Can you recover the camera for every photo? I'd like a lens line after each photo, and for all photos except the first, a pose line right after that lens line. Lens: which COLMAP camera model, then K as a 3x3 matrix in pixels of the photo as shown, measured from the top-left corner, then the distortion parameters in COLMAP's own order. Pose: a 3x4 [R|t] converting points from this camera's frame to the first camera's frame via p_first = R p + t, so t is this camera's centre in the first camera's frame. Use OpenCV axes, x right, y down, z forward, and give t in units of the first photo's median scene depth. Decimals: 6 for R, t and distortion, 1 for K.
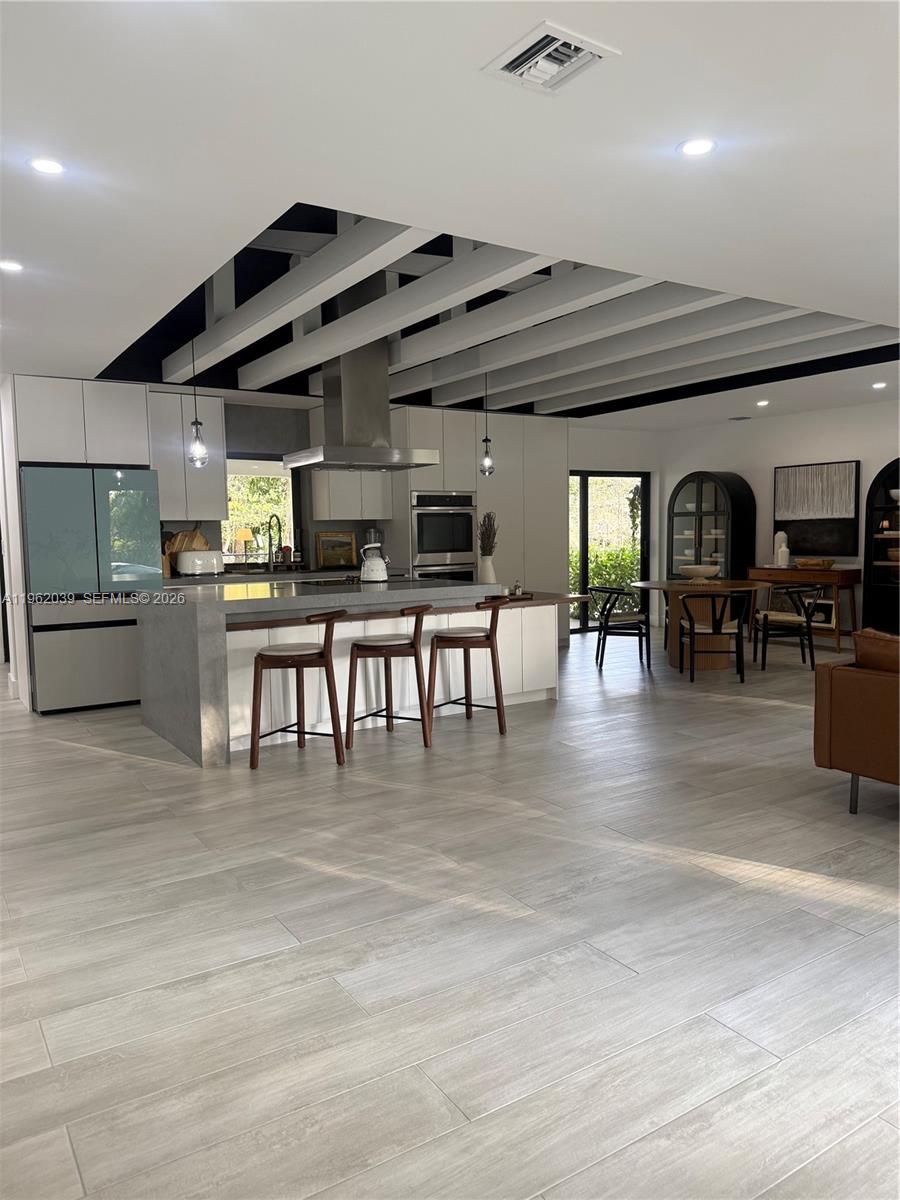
lens RADIAL K [[842.3, 0, 450.3], [0, 842.3, 602.8], [0, 0, 1]] dist [0.053155, -0.068163]
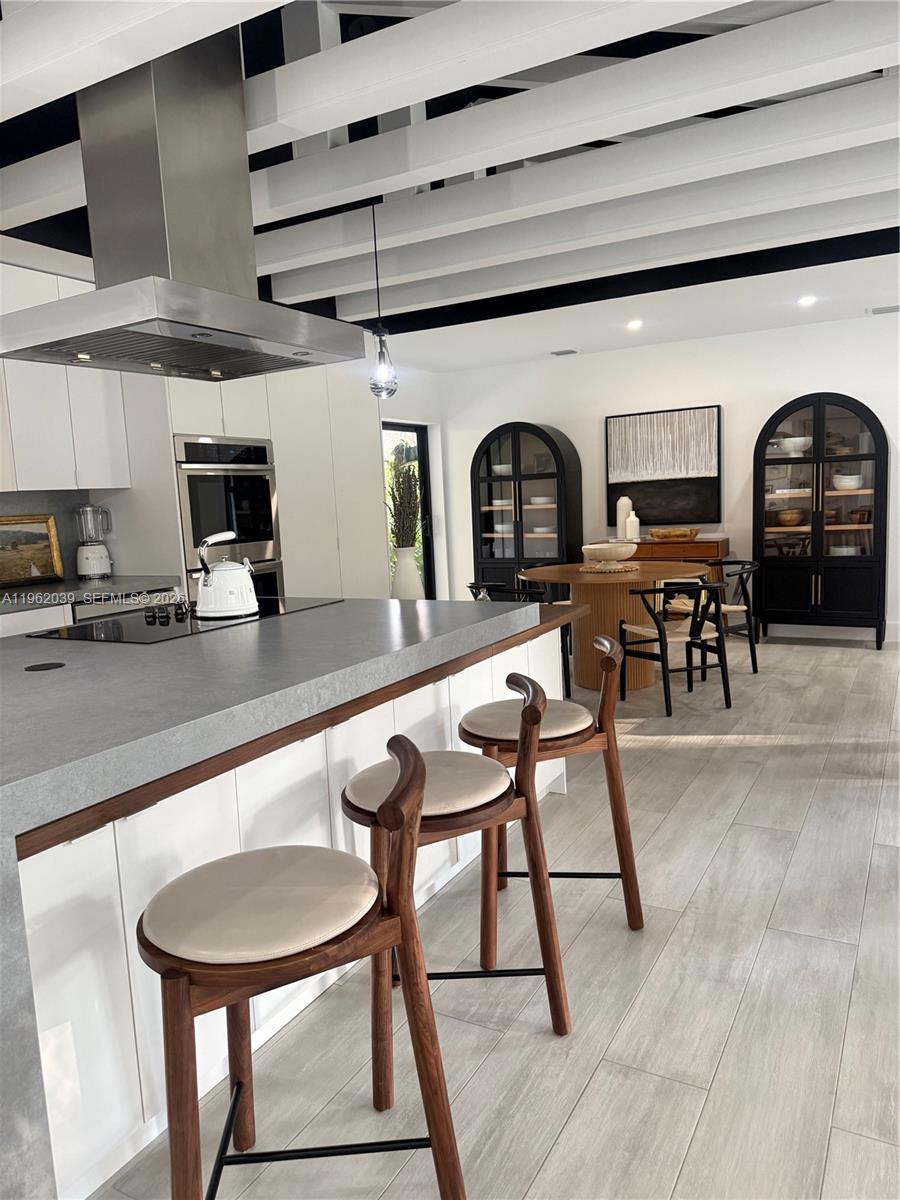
lens RADIAL K [[842.3, 0, 443.7], [0, 842.3, 605.6], [0, 0, 1]] dist [0.053155, -0.068163]
pose [[0.882766, -0.085318, 0.462001, -0.234620], [0.073170, 0.996340, 0.044186, -0.049766], [-0.464080, -0.005201, 0.885778, 0.637882]]
